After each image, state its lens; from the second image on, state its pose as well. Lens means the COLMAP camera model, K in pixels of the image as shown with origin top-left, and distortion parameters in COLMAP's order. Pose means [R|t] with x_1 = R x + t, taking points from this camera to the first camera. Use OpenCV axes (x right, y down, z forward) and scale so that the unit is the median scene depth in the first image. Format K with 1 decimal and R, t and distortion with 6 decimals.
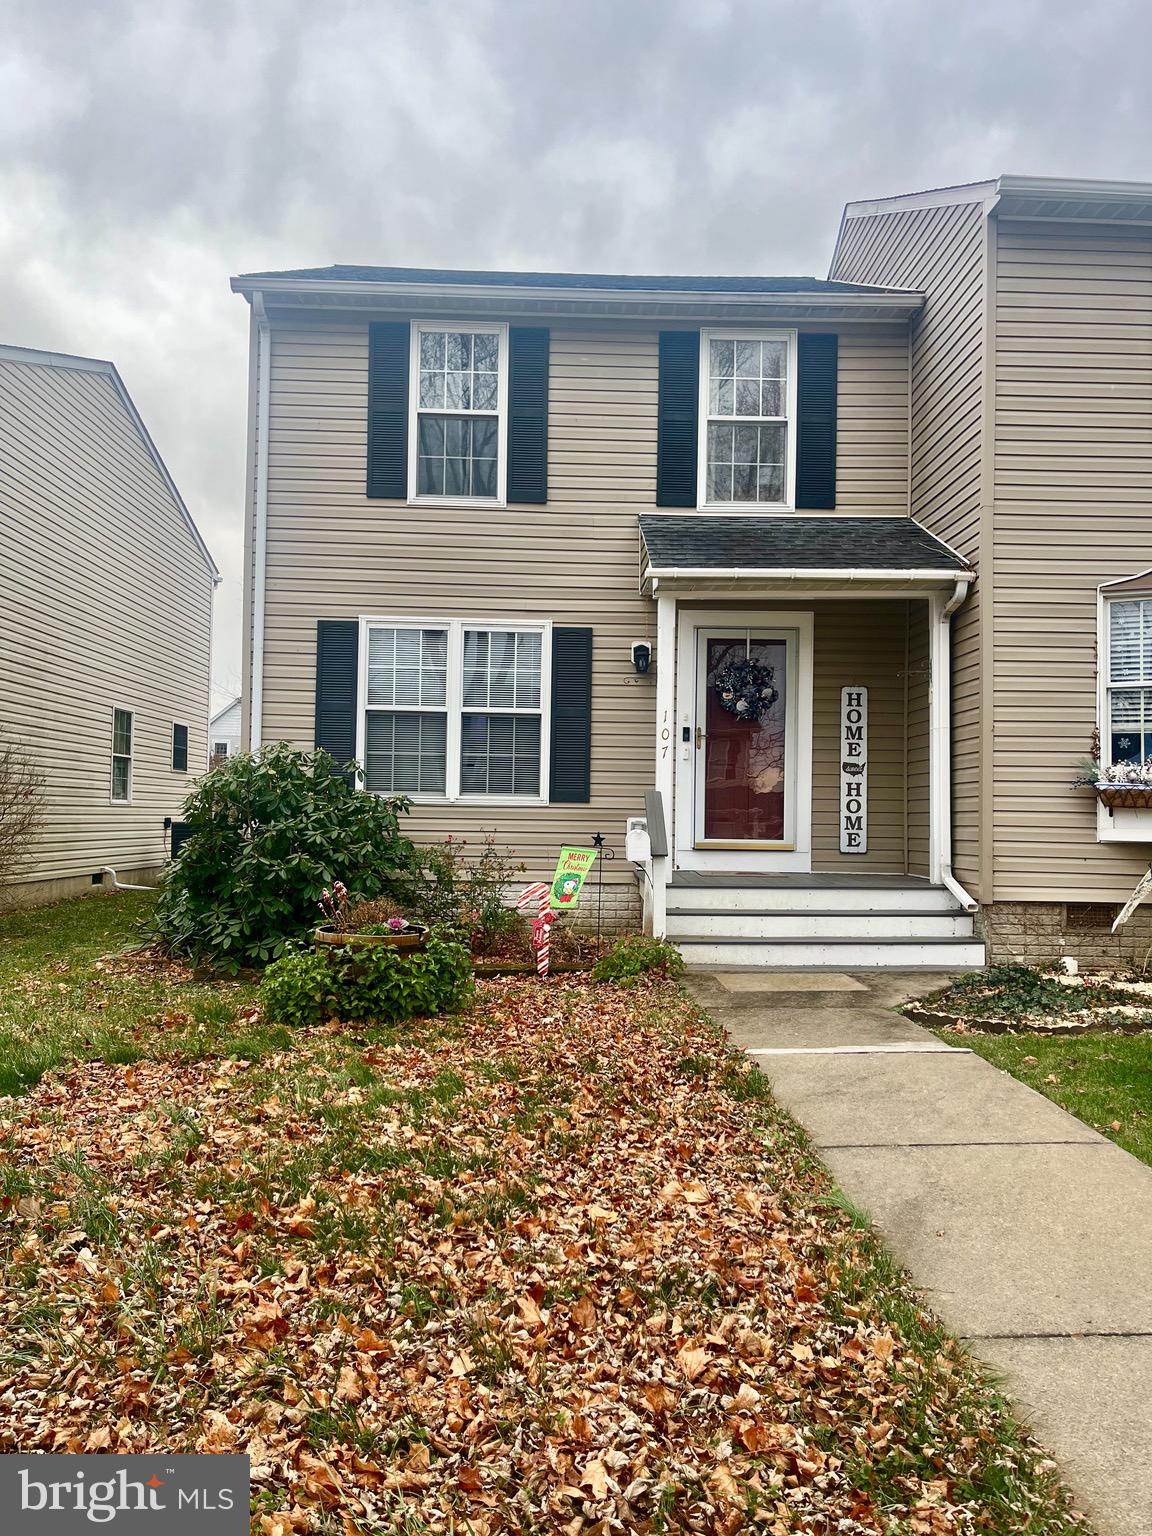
lens RADIAL K [[1184.3, 0, 576.0], [0, 1184.3, 768.0], [0, 0, 1]] dist [0.070456, -0.095767]
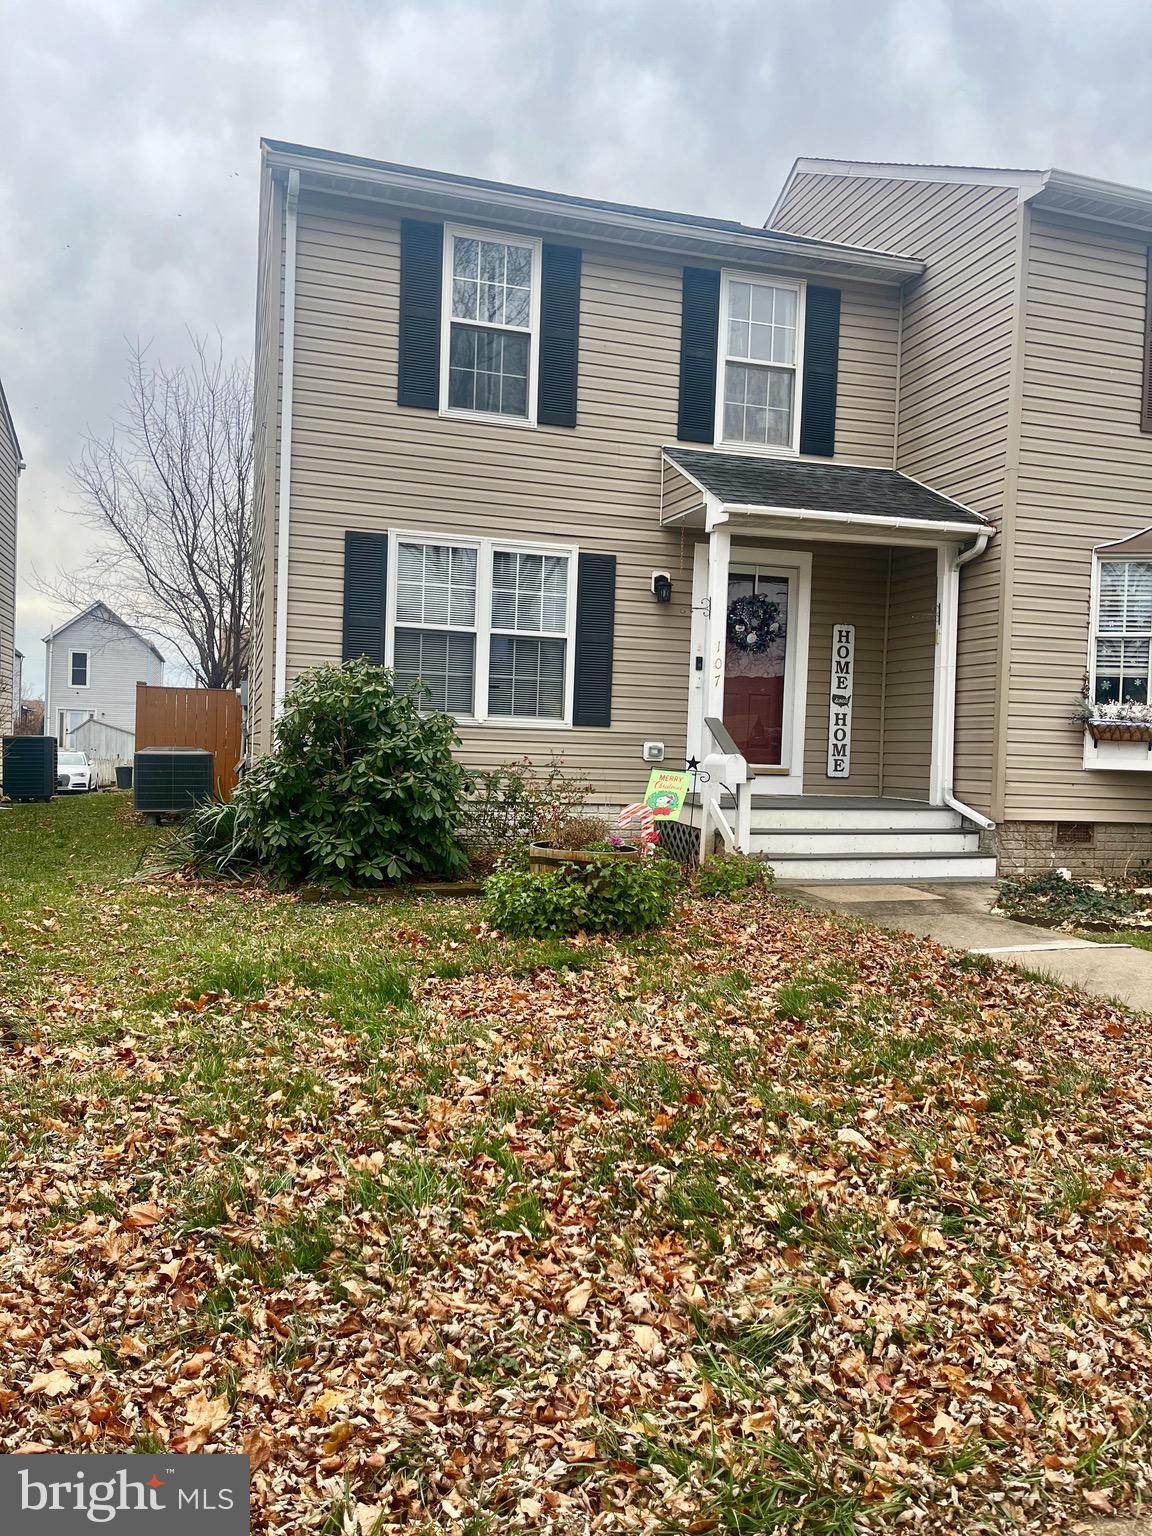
lens RADIAL K [[1184.3, 0, 576.0], [0, 1184.3, 768.0], [0, 0, 1]] dist [0.070456, -0.095767]
pose [[0.963060, 0.011837, 0.269026, -0.293693], [-0.029181, 0.997738, 0.060560, 0.003552], [-0.267701, -0.066173, 0.961227, 0.012599]]
